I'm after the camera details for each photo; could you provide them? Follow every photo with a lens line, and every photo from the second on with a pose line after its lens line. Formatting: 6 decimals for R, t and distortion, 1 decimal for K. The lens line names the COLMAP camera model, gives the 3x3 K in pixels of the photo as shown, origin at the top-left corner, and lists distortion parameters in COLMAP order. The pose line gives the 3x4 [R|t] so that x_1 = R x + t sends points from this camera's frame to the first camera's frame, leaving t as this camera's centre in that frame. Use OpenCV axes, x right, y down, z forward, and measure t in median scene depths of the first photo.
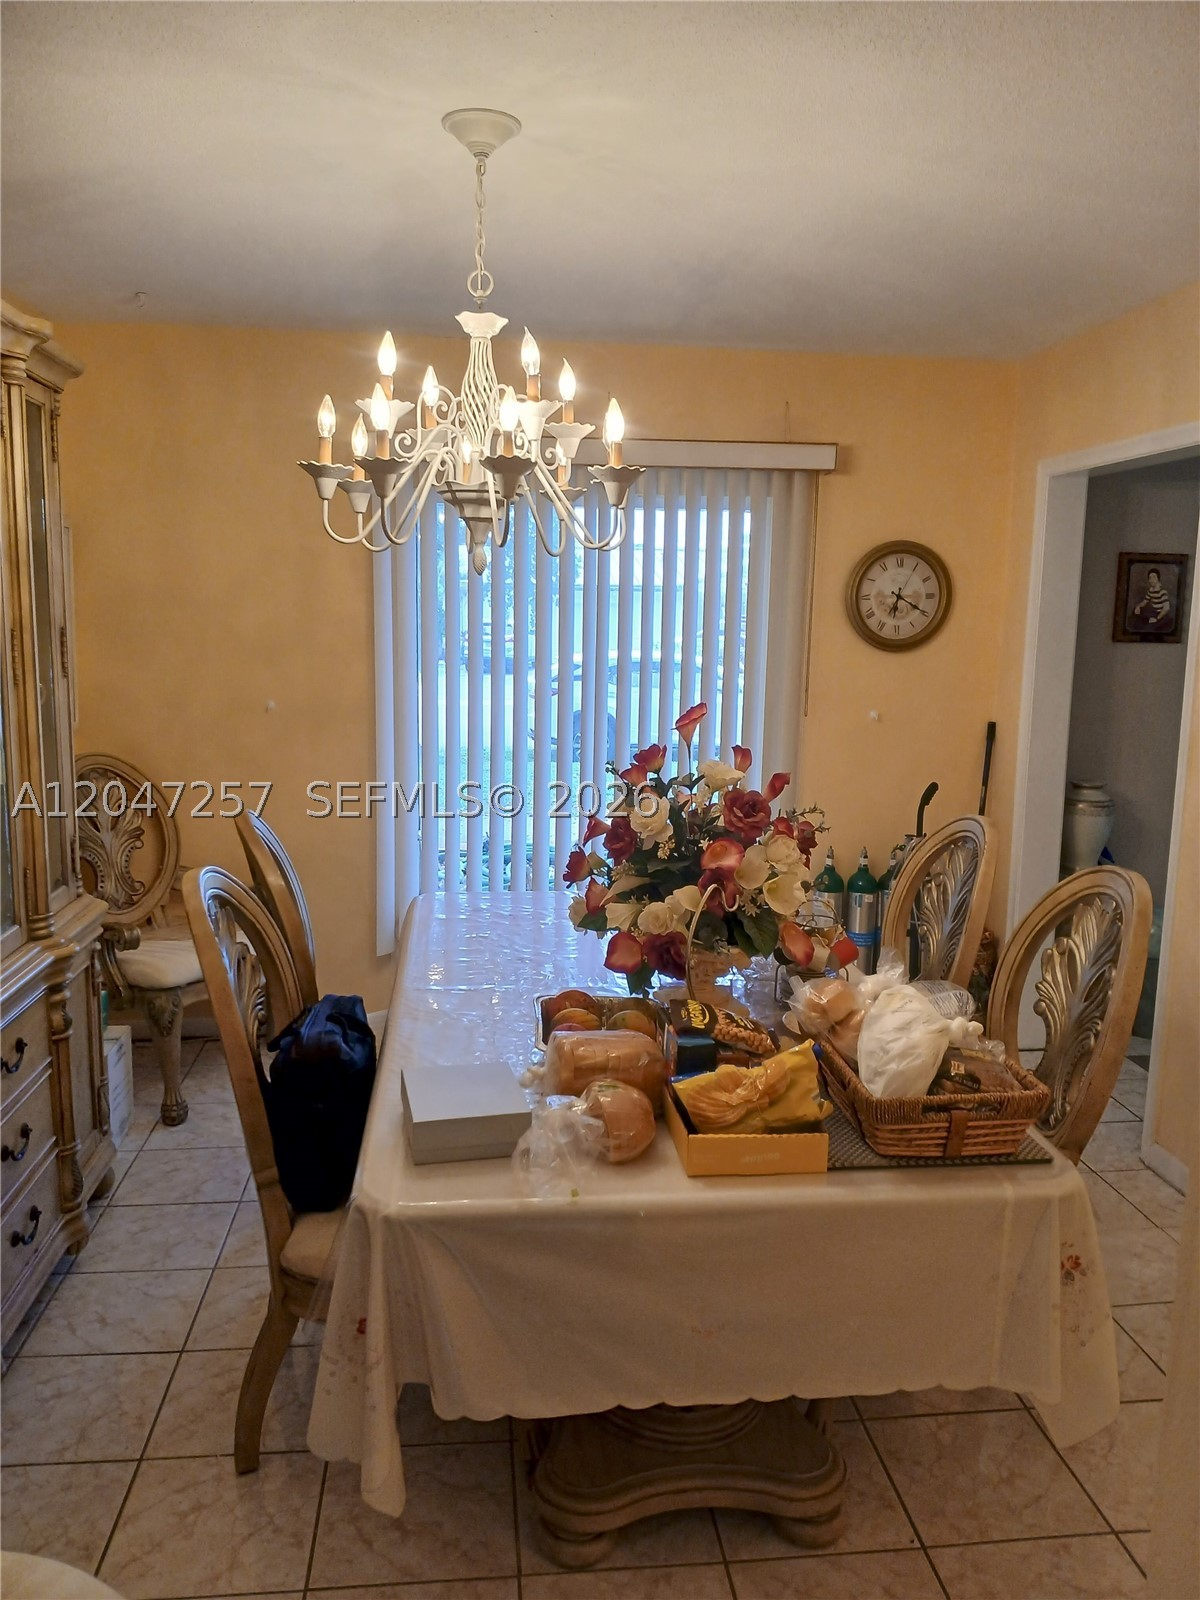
lens RADIAL K [[1228.5, 0, 600.0], [0, 1228.5, 800.0], [0, 0, 1]] dist [0.100293, -0.205710]
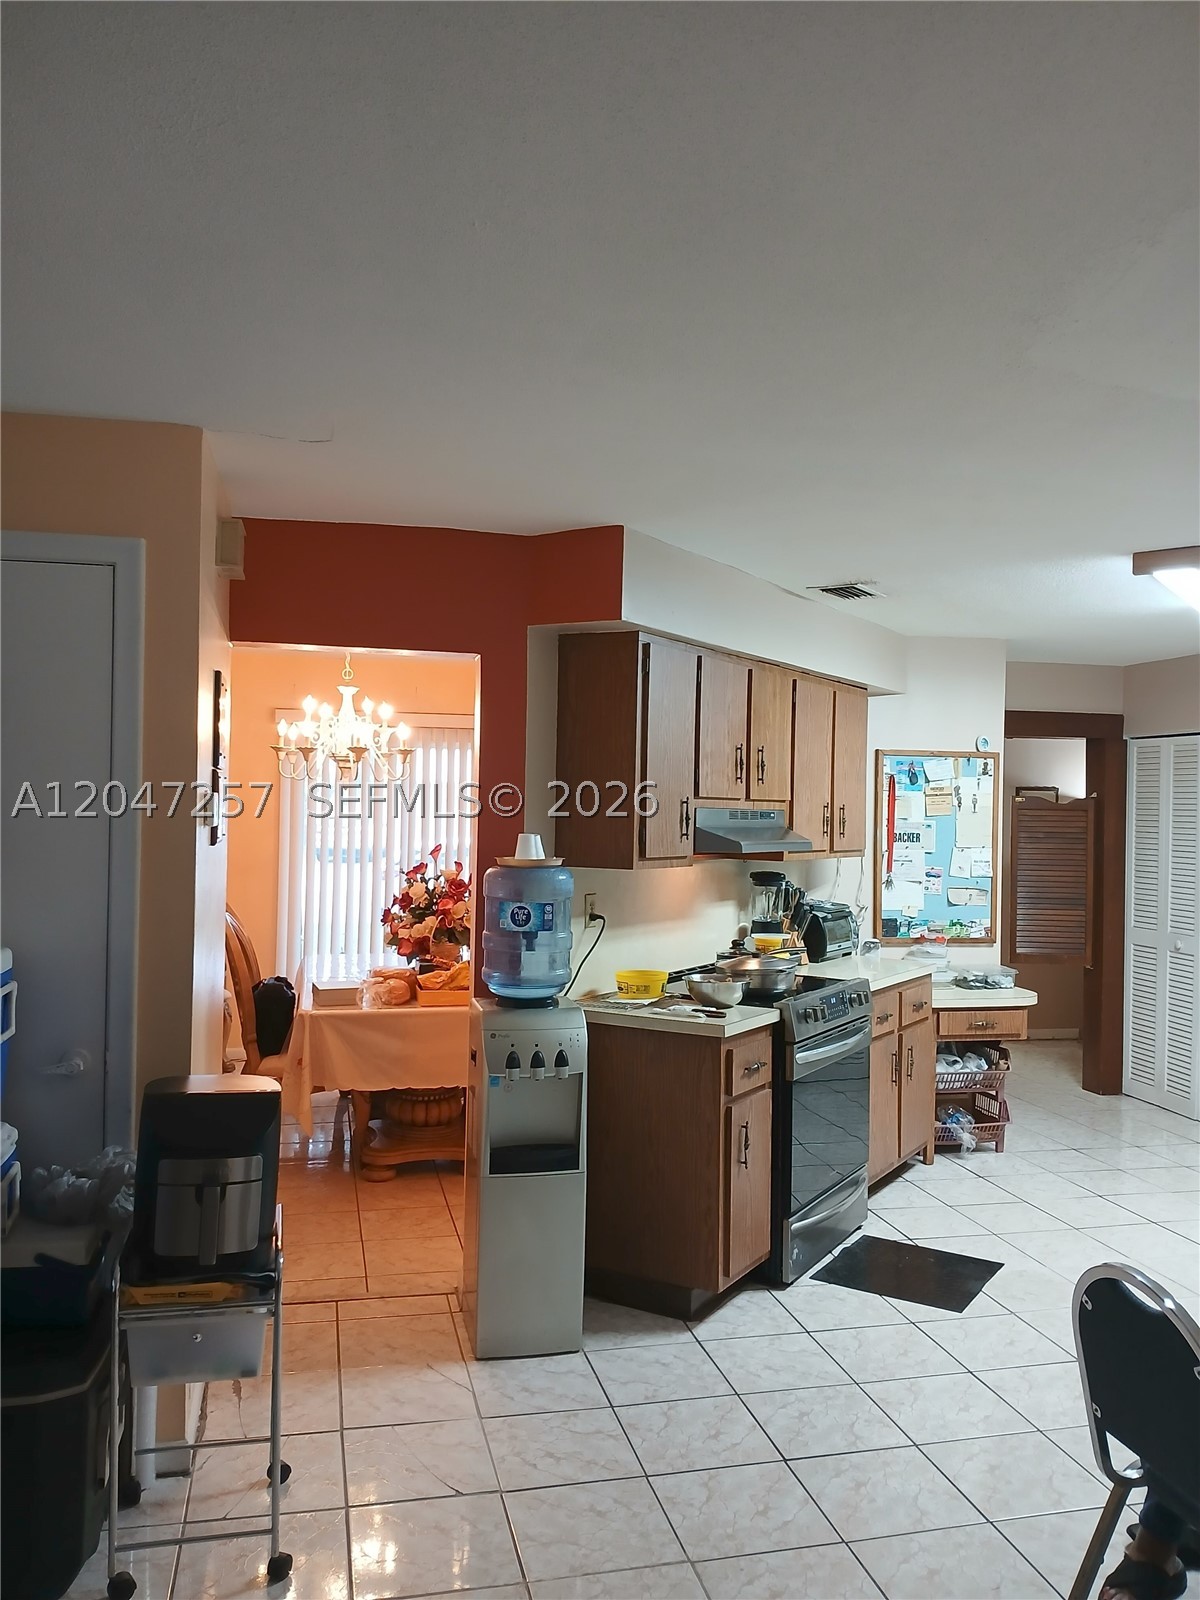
lens RADIAL K [[1228.5, 0, 600.0], [0, 1228.5, 800.0], [0, 0, 1]] dist [0.100293, -0.205710]
pose [[0.992405, -0.001187, 0.123006, 0.099148], [0.020837, 0.987125, -0.158586, 0.227429], [-0.121234, 0.159945, 0.979653, -1.409370]]
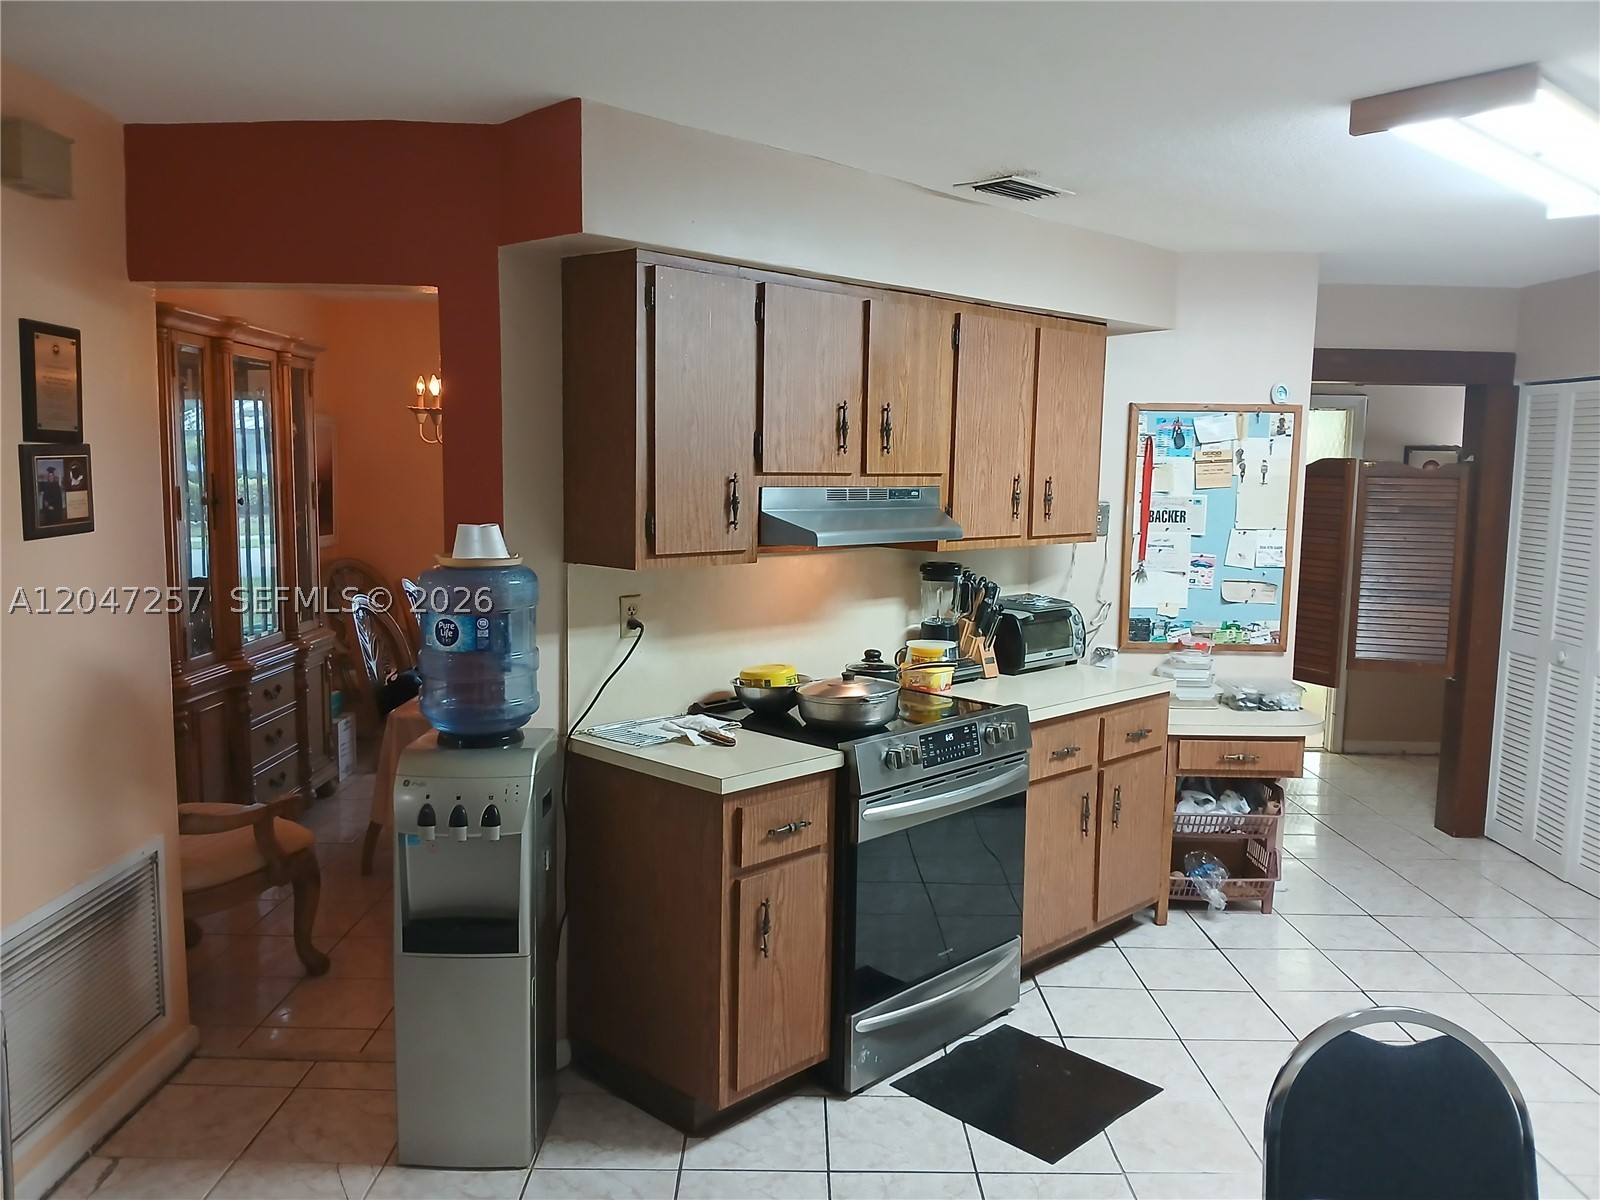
lens RADIAL K [[1228.5, 0, 800.0], [0, 1228.5, 600.0], [0, 0, 1]] dist [0.100293, -0.205710]
pose [[0.995095, 0.008213, -0.098579, 0.636244], [-0.012419, 0.999035, -0.042134, 0.141742], [0.098138, 0.043151, 0.994237, -1.030705]]
